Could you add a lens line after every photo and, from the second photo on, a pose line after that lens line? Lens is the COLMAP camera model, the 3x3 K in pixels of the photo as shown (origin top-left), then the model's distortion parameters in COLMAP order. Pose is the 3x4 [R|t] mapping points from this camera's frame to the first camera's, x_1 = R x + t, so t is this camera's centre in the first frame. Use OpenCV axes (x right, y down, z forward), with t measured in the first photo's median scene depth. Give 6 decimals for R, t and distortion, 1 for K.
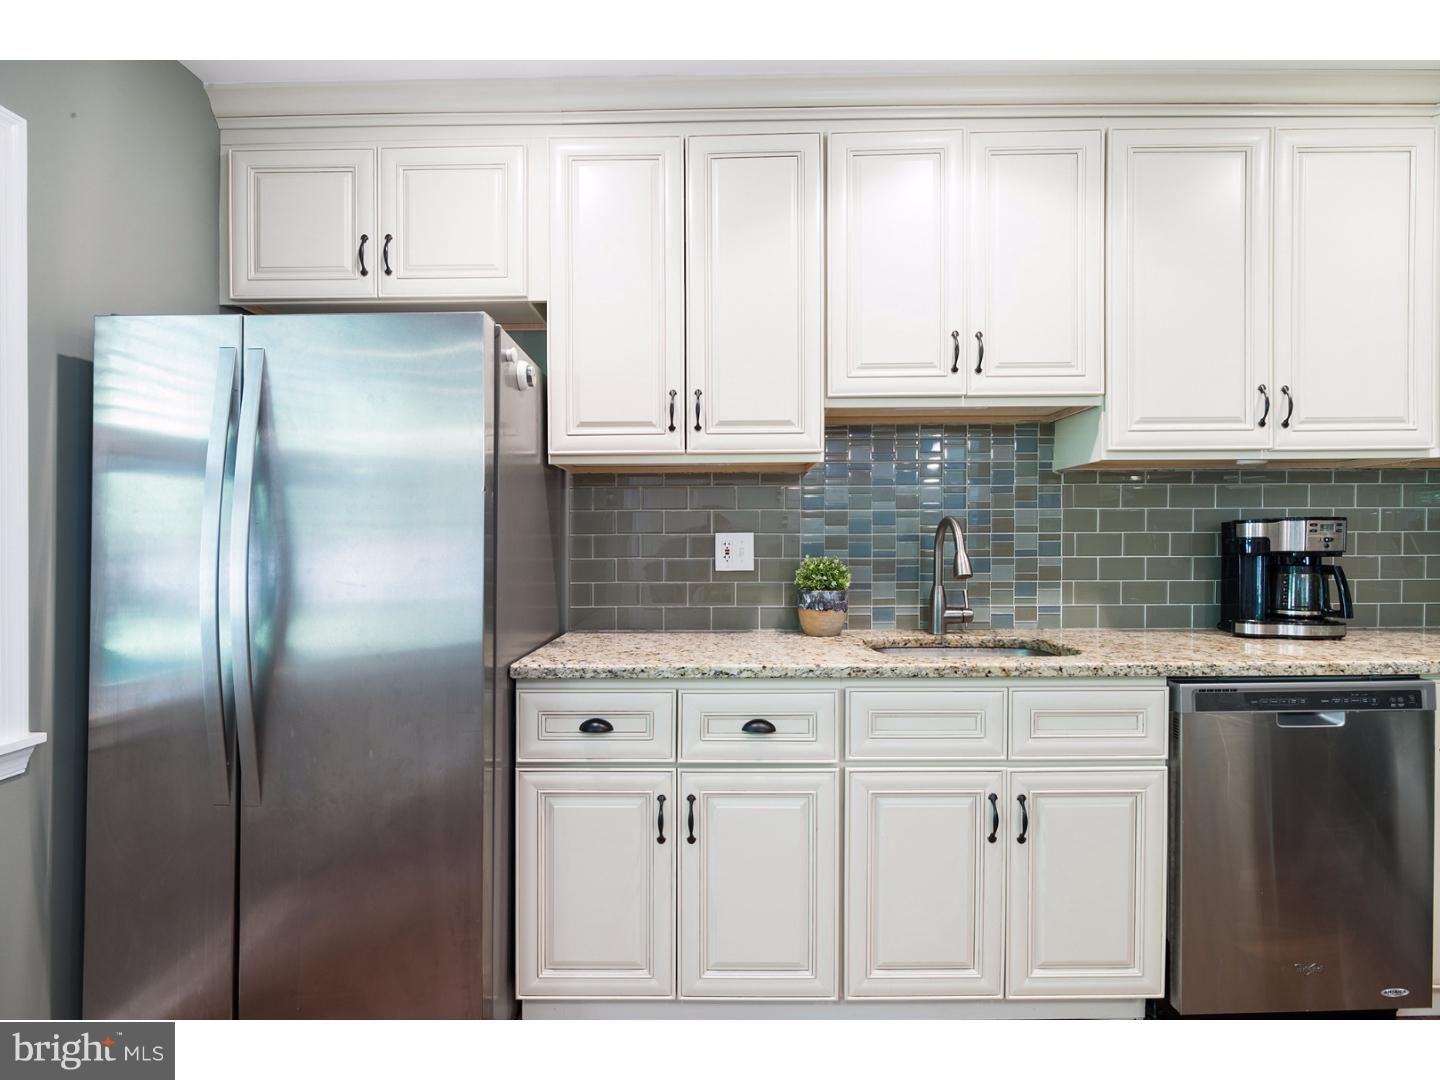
lens RADIAL K [[712.5, 0, 719.0], [0, 712.5, 552.7], [0, 0, 1]] dist [-0.022071, 0.000465]
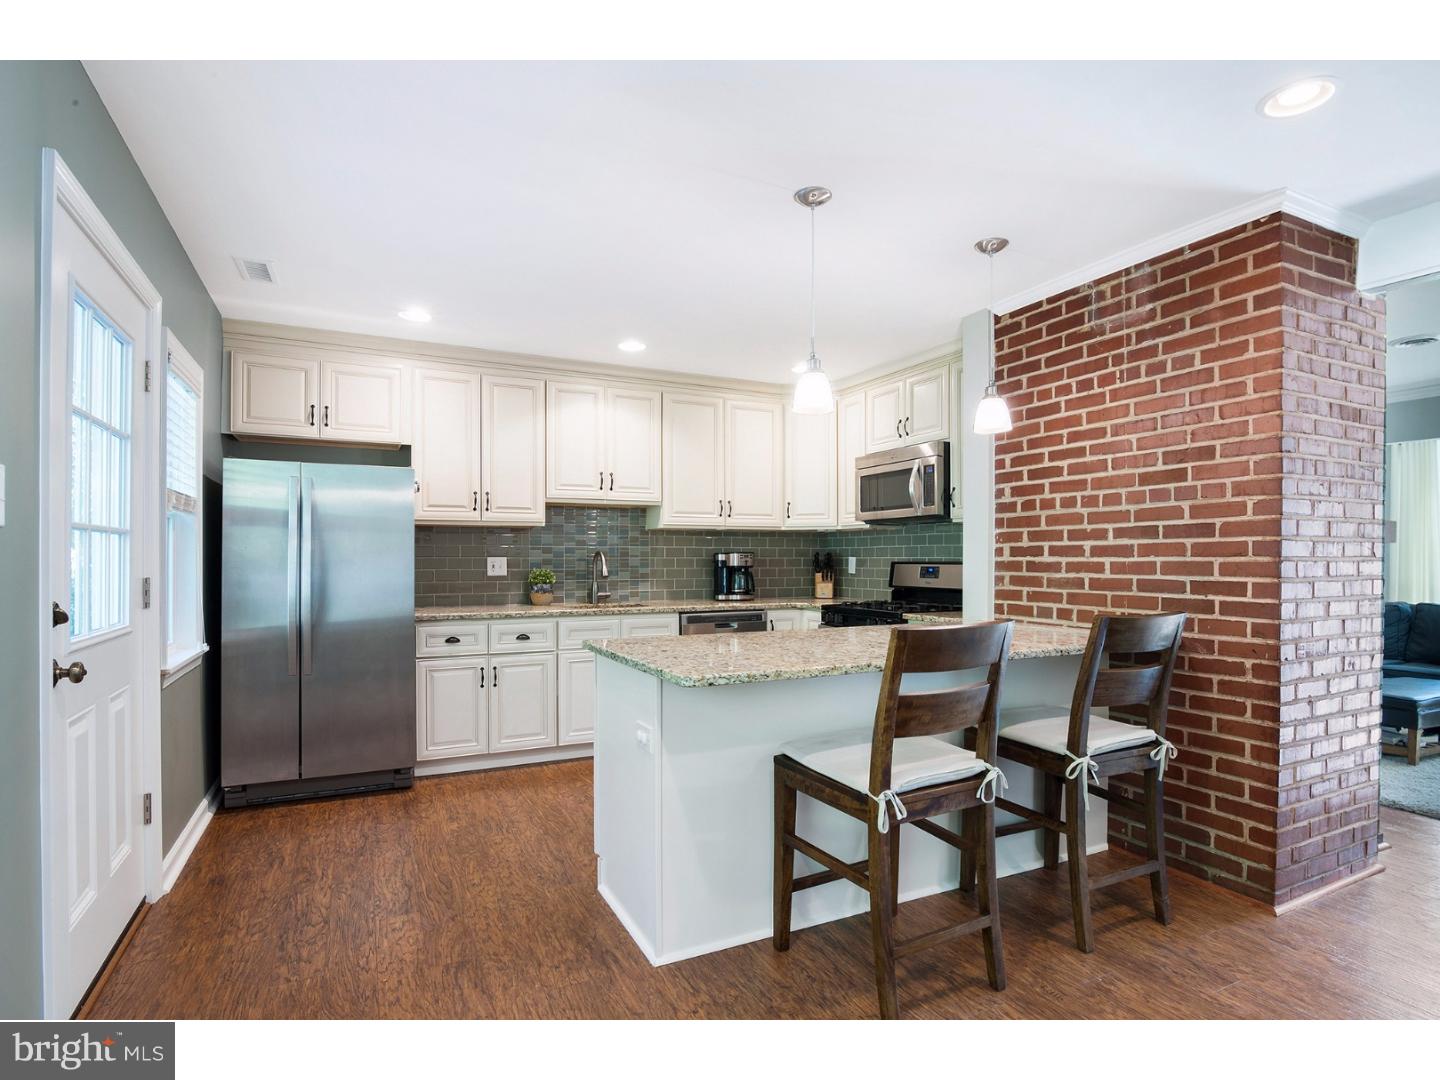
lens RADIAL K [[712.5, 0, 721.1], [0, 712.5, 573.4], [0, 0, 1]] dist [-0.022071, 0.000465]
pose [[0.894030, -0.004749, 0.447983, -0.366065], [0.001561, 0.999971, 0.007487, 0.006058], [-0.448005, -0.005994, 0.894011, -1.271083]]
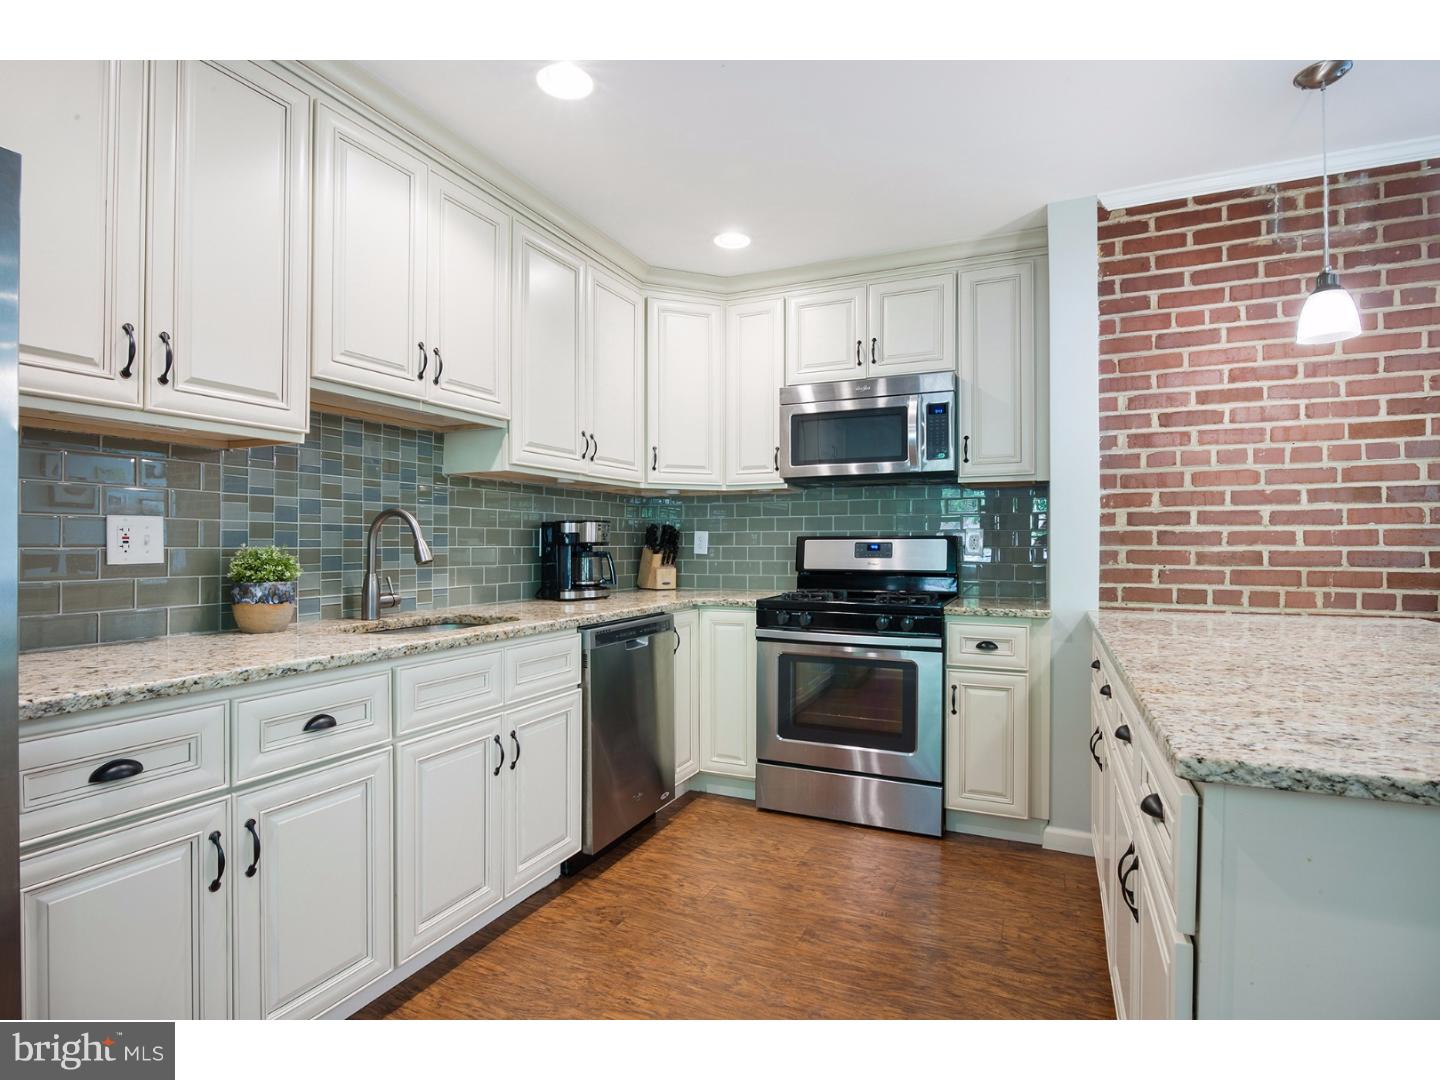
lens RADIAL K [[712.5, 0, 710.2], [0, 712.5, 551.1], [0, 0, 1]] dist [-0.022071, 0.000465]
pose [[0.419198, -0.003649, 0.907887, -0.485853], [0.008813, 0.999961, -0.000051, 0.020126], [-0.907852, 0.008023, 0.419214, 0.120912]]
